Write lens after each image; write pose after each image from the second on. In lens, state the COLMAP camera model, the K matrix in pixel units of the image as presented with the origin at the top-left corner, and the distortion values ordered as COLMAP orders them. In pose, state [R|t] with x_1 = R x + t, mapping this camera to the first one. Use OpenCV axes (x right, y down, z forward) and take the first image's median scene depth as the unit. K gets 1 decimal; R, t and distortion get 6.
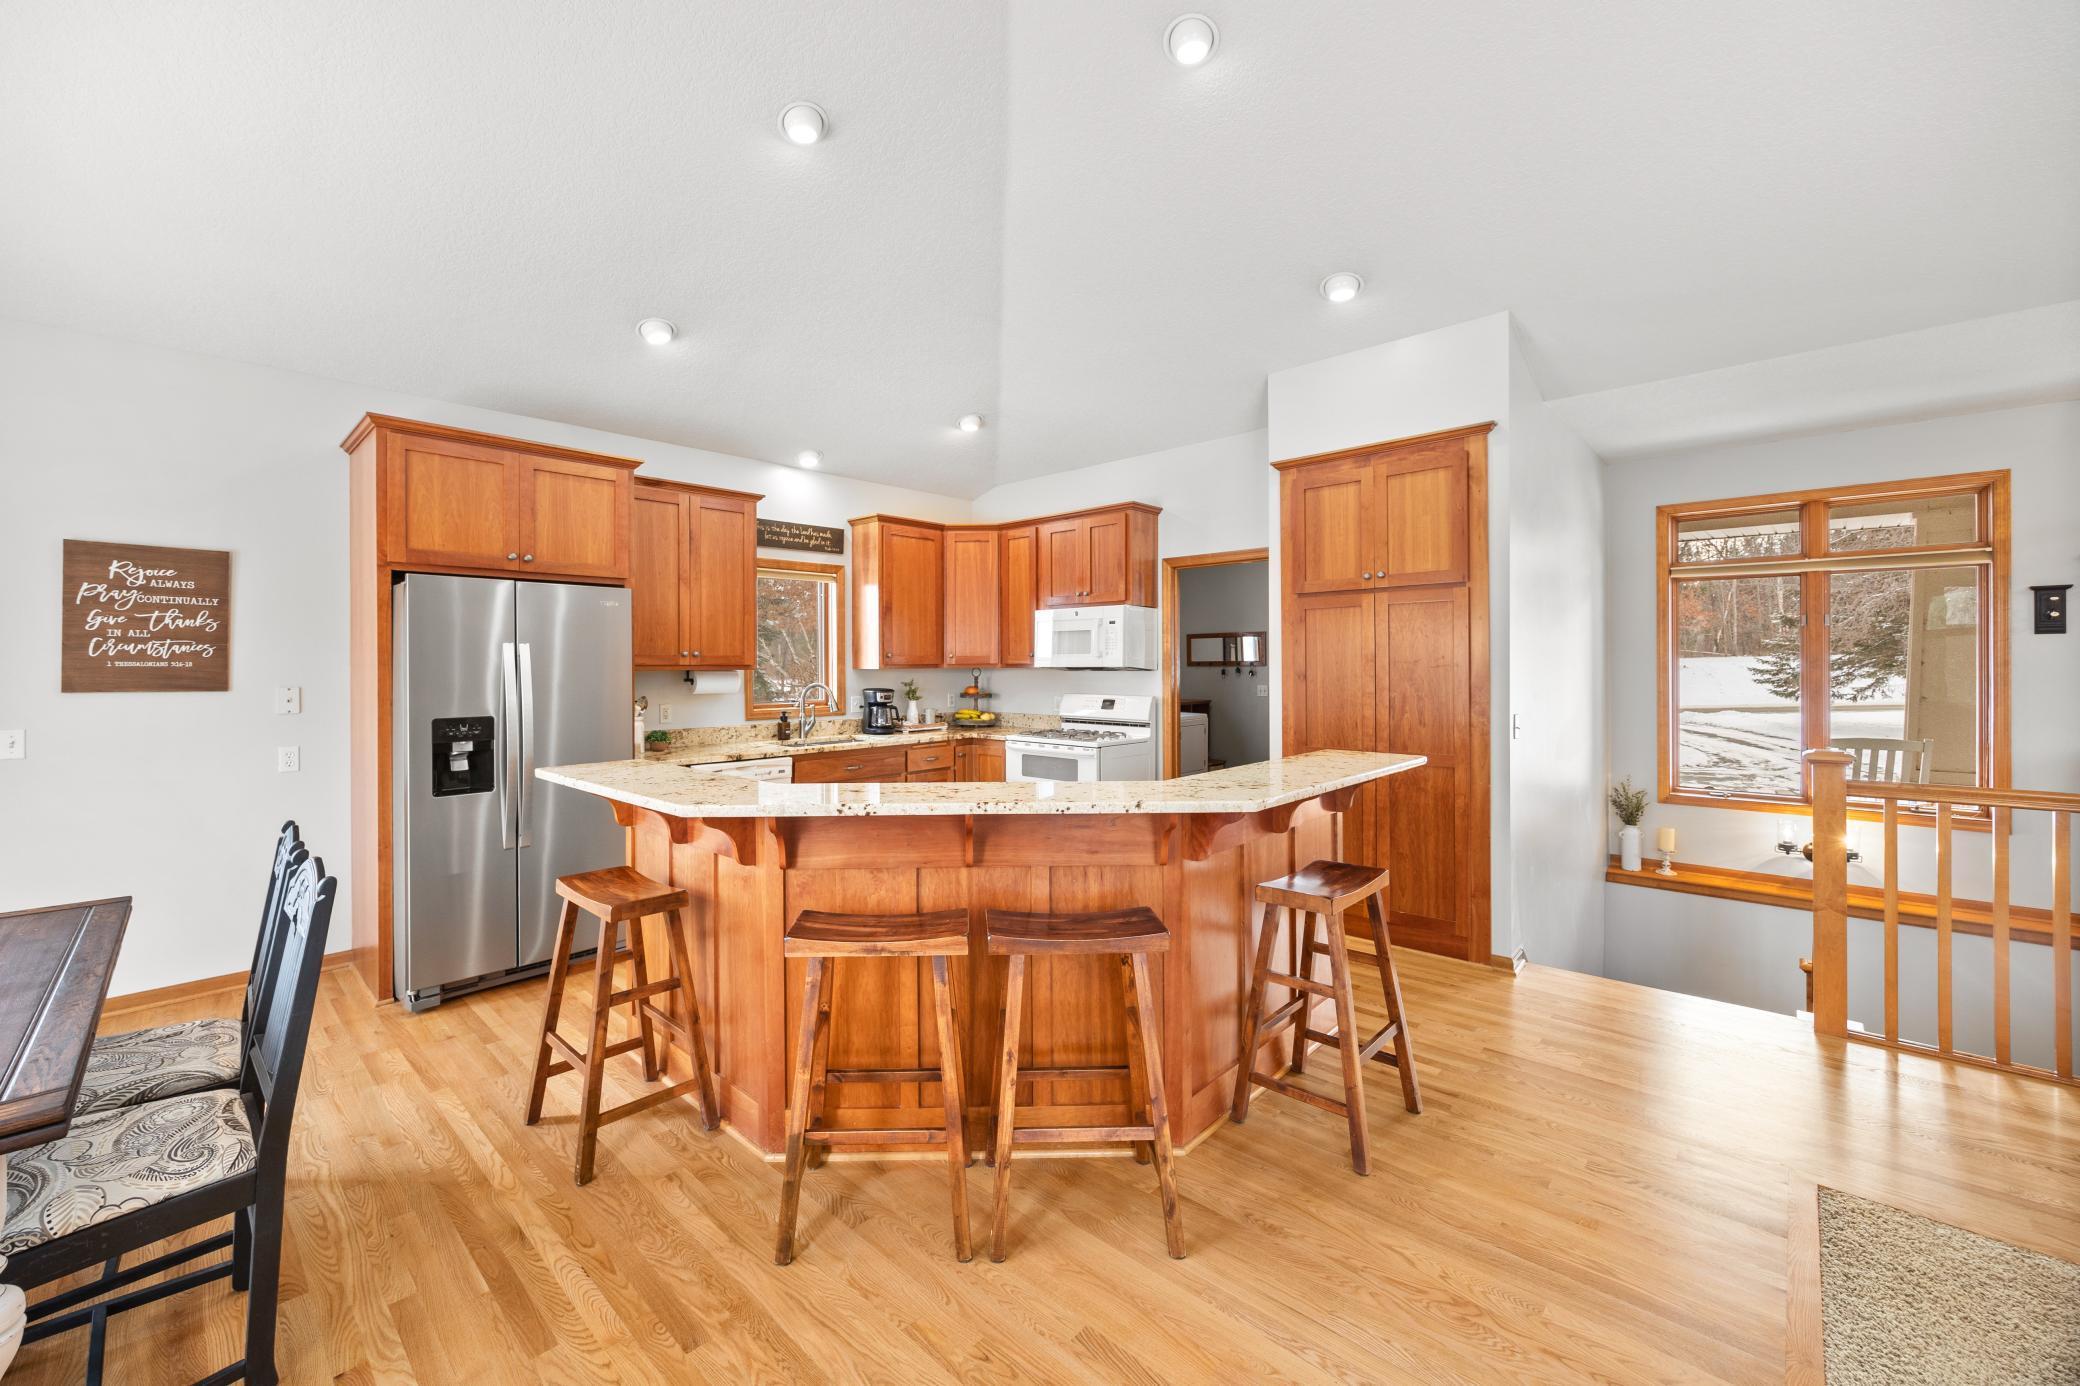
lens RADIAL K [[833.0, 0, 980.7], [0, 833.0, 664.4], [0, 0, 1]] dist [0.010872, -0.000083]
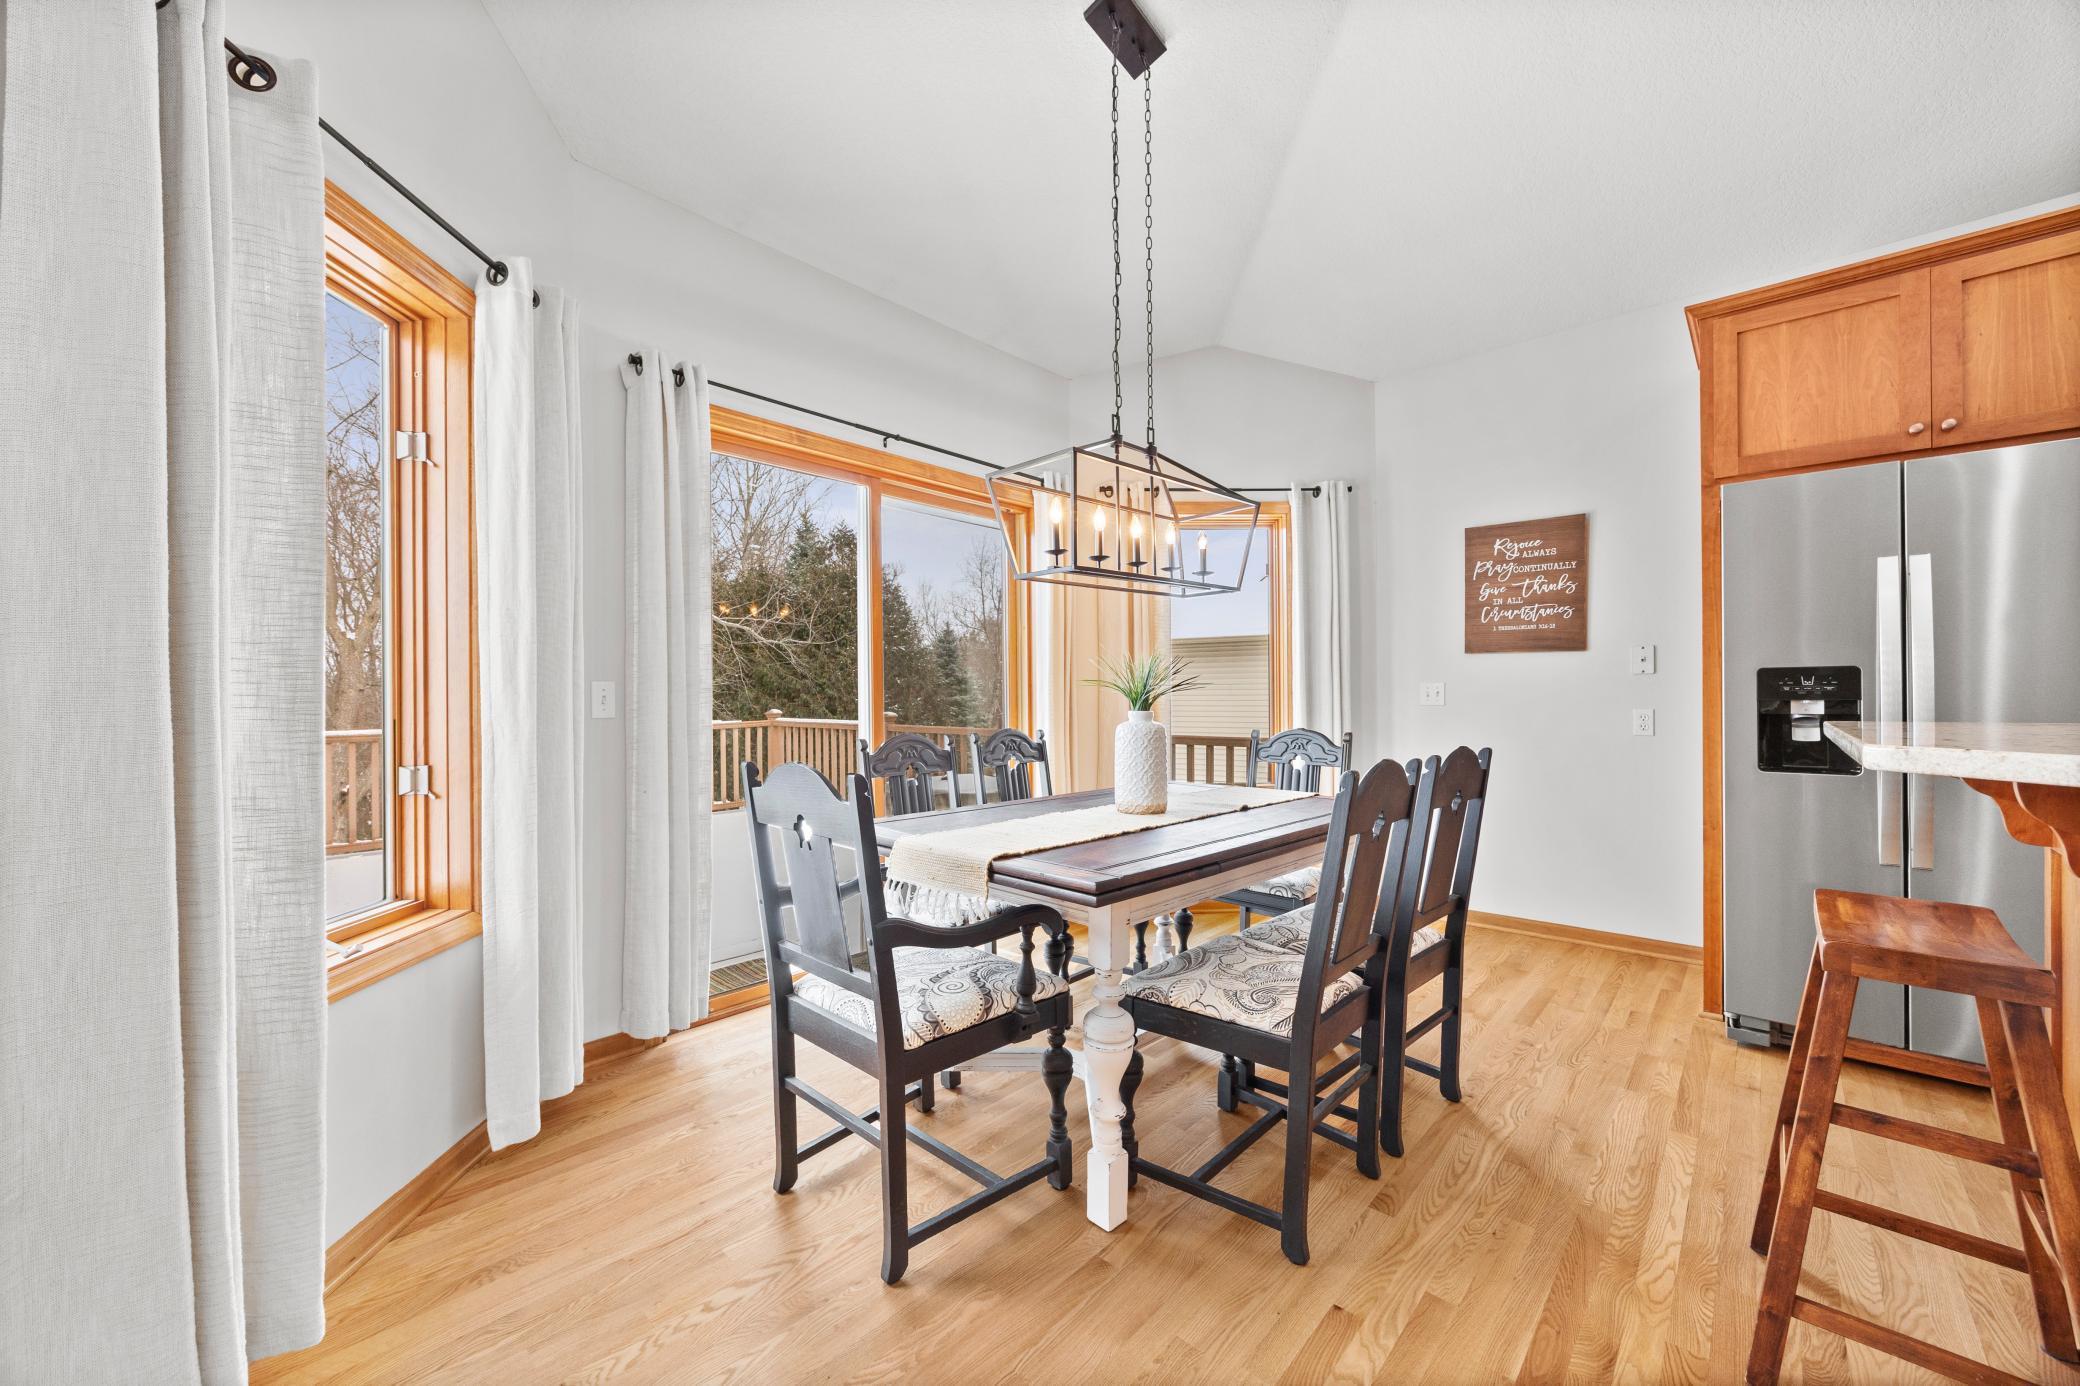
lens RADIAL K [[793.3, 0, 1038.5], [0, 793.3, 697.7], [0, 0, 1]] dist [-0.001209, -0.000508]
pose [[0.031220, 0.002582, -0.999509, 0.045164], [0.005406, 0.999982, 0.002752, 0.086520], [0.999498, -0.005490, 0.031206, 0.322933]]
